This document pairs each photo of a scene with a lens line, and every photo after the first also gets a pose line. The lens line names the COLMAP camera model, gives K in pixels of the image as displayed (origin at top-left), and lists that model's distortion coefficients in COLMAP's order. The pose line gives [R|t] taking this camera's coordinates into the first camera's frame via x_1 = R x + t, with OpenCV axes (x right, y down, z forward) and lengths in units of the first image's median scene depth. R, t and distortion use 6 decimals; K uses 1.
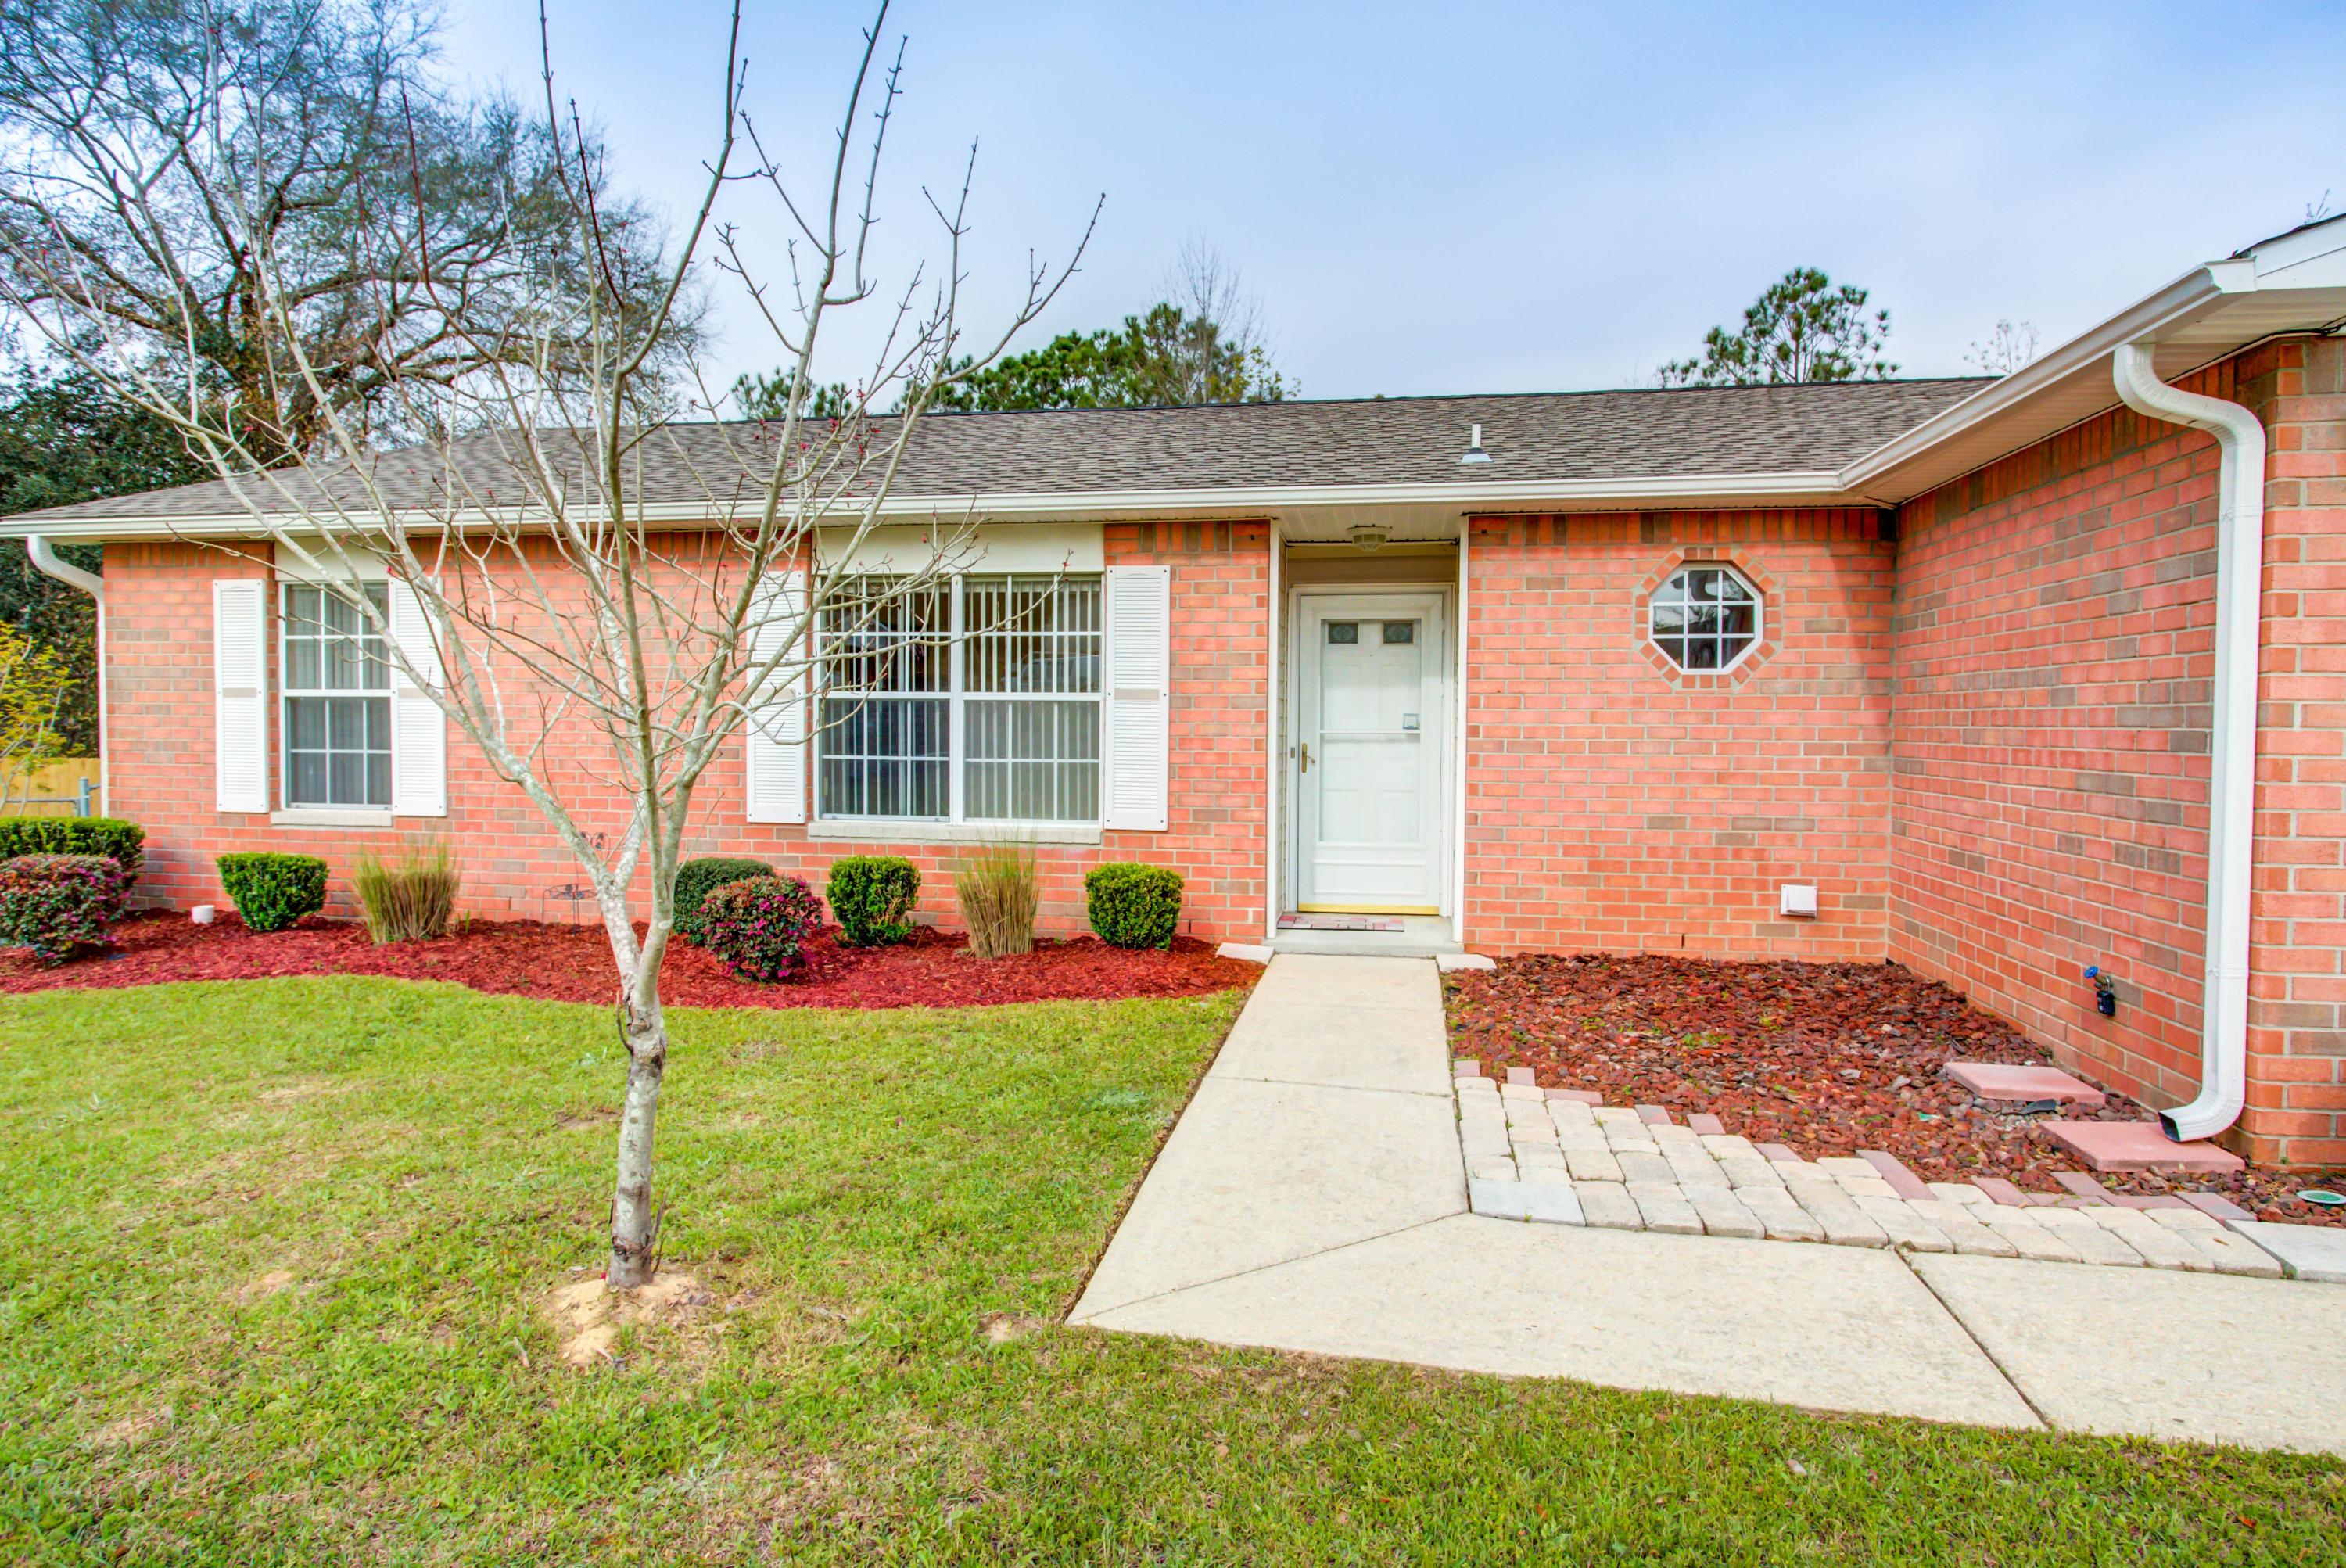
lens RADIAL K [[1372.1, 0, 1171.0], [0, 1372.1, 770.5], [0, 0, 1]] dist [-0.002049, 0.000096]
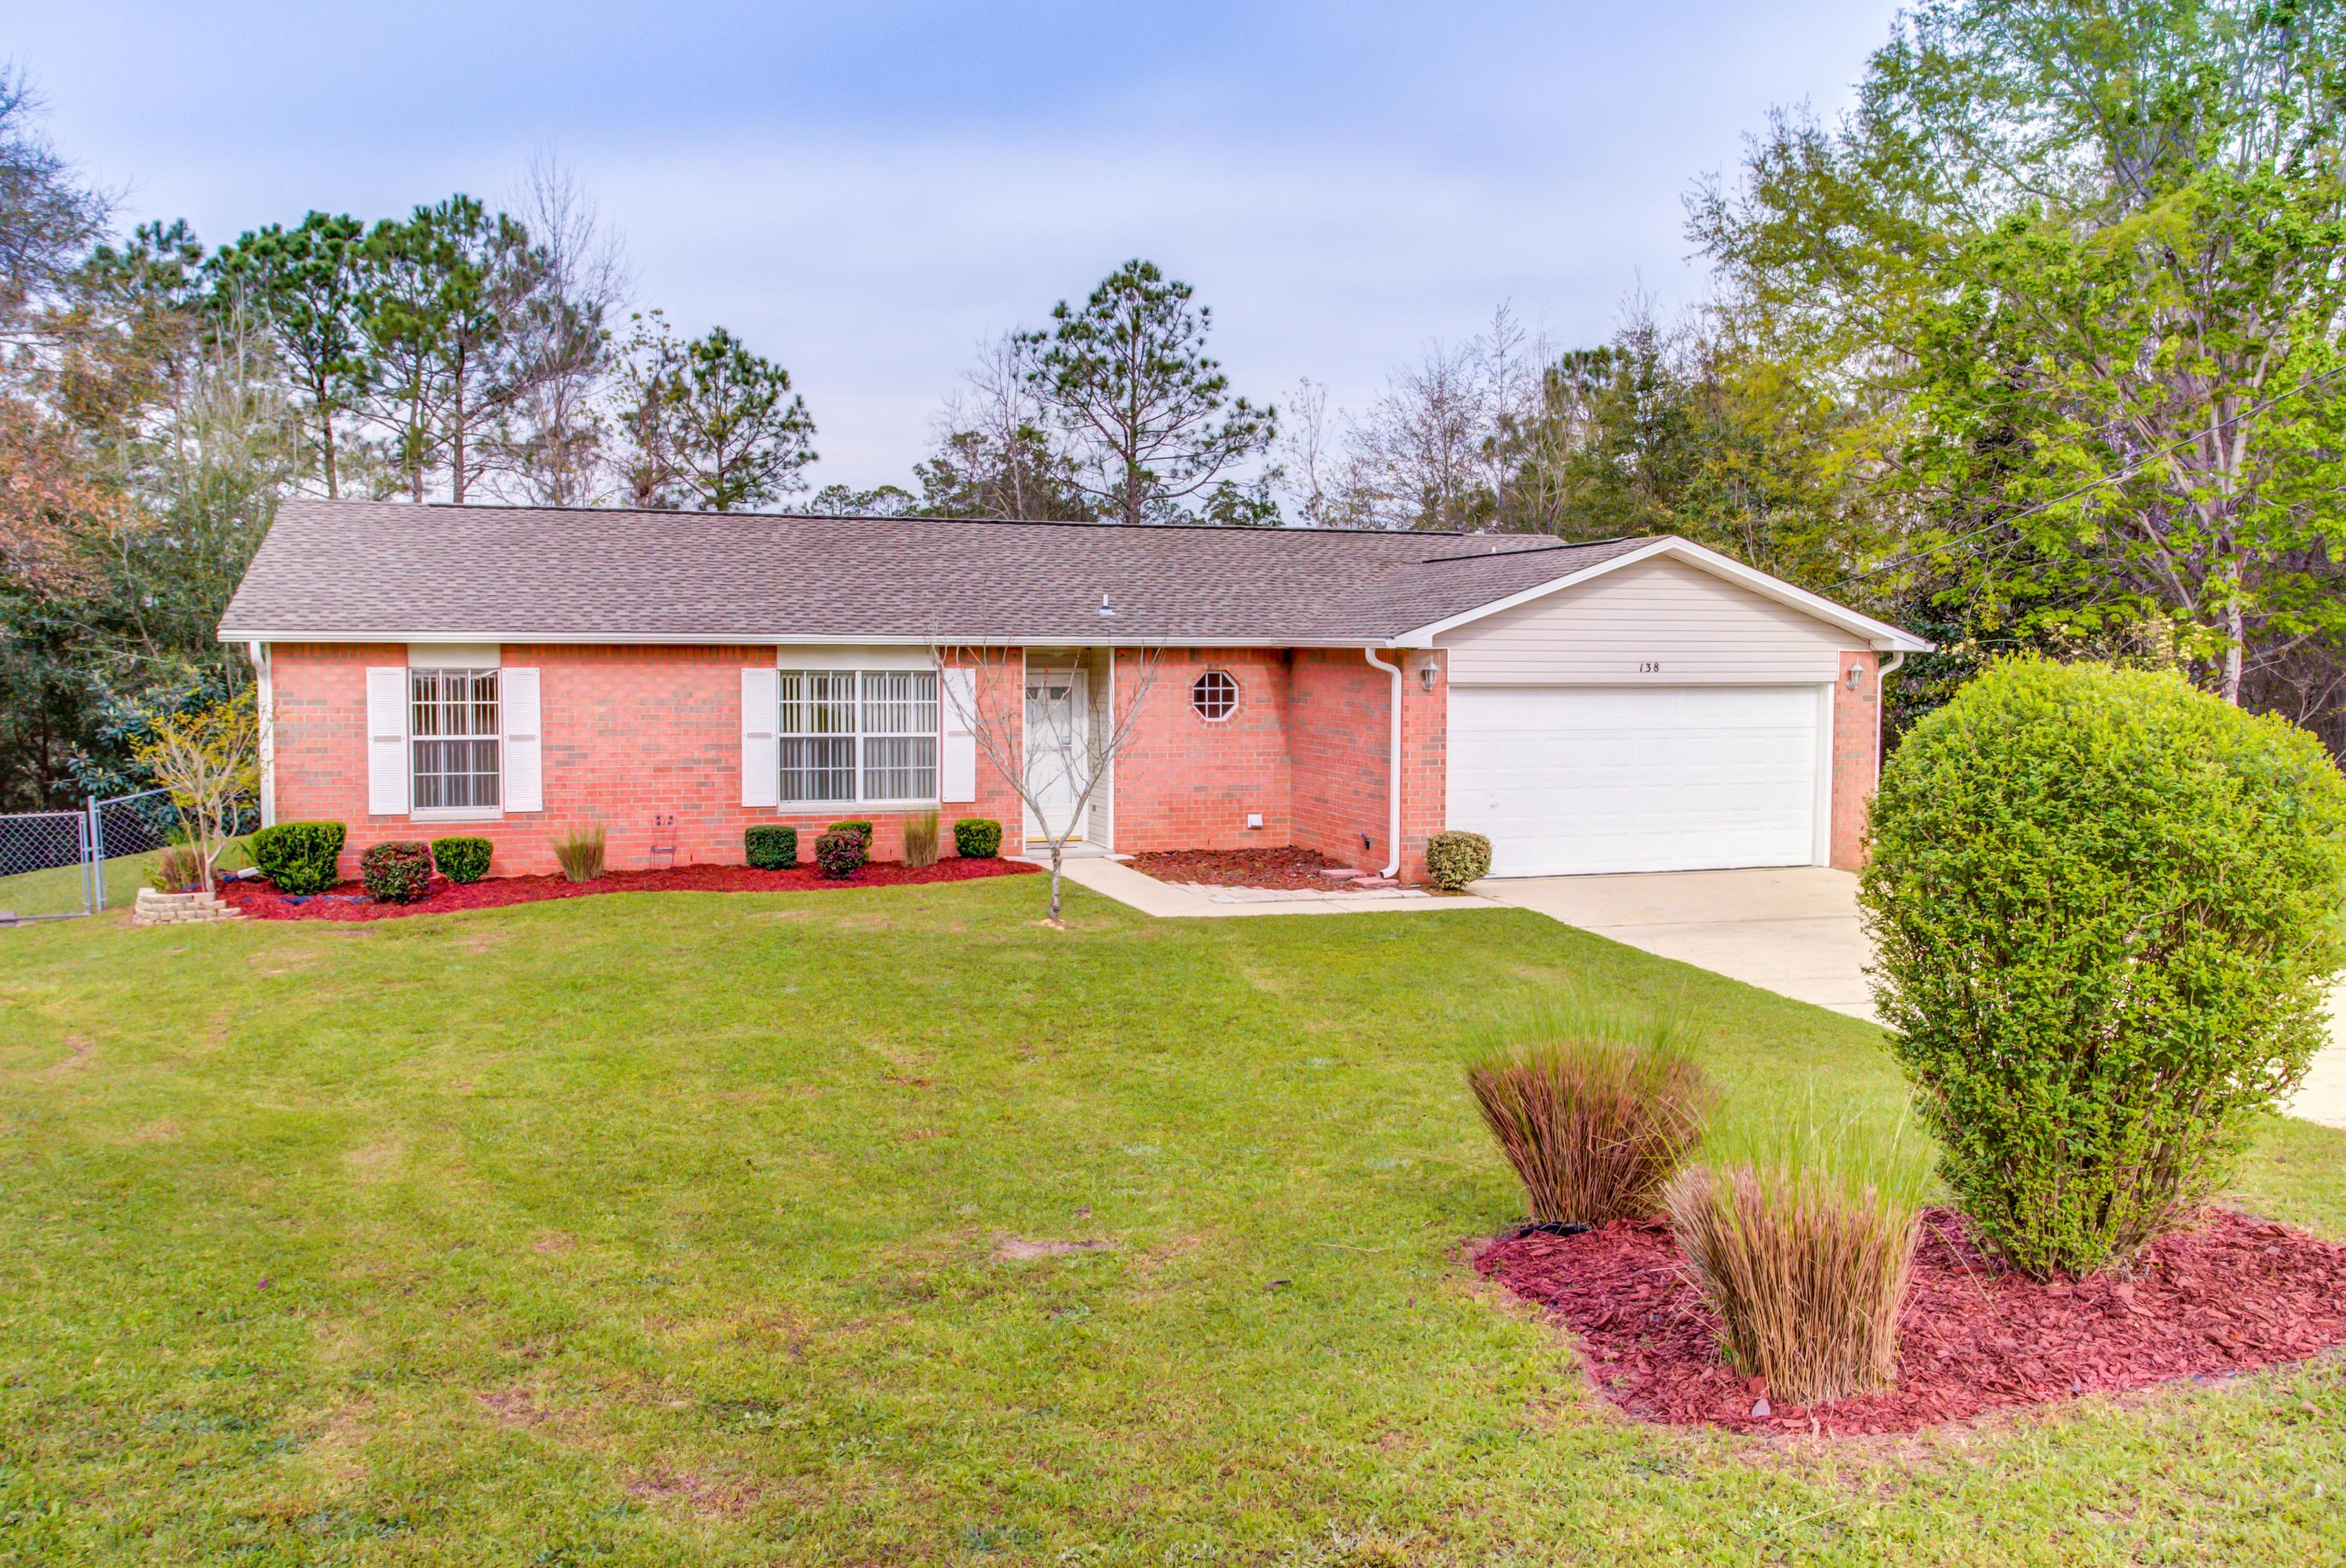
lens RADIAL K [[1895.1, 0, 1173.0], [0, 1895.1, 784.0], [0, 0, 1]] dist [0.126574, 0.000783]
pose [[0.883624, -0.035304, 0.466863, -0.989326], [0.016769, 0.998900, 0.043798, -0.093527], [-0.467896, -0.030872, 0.883244, -1.499400]]
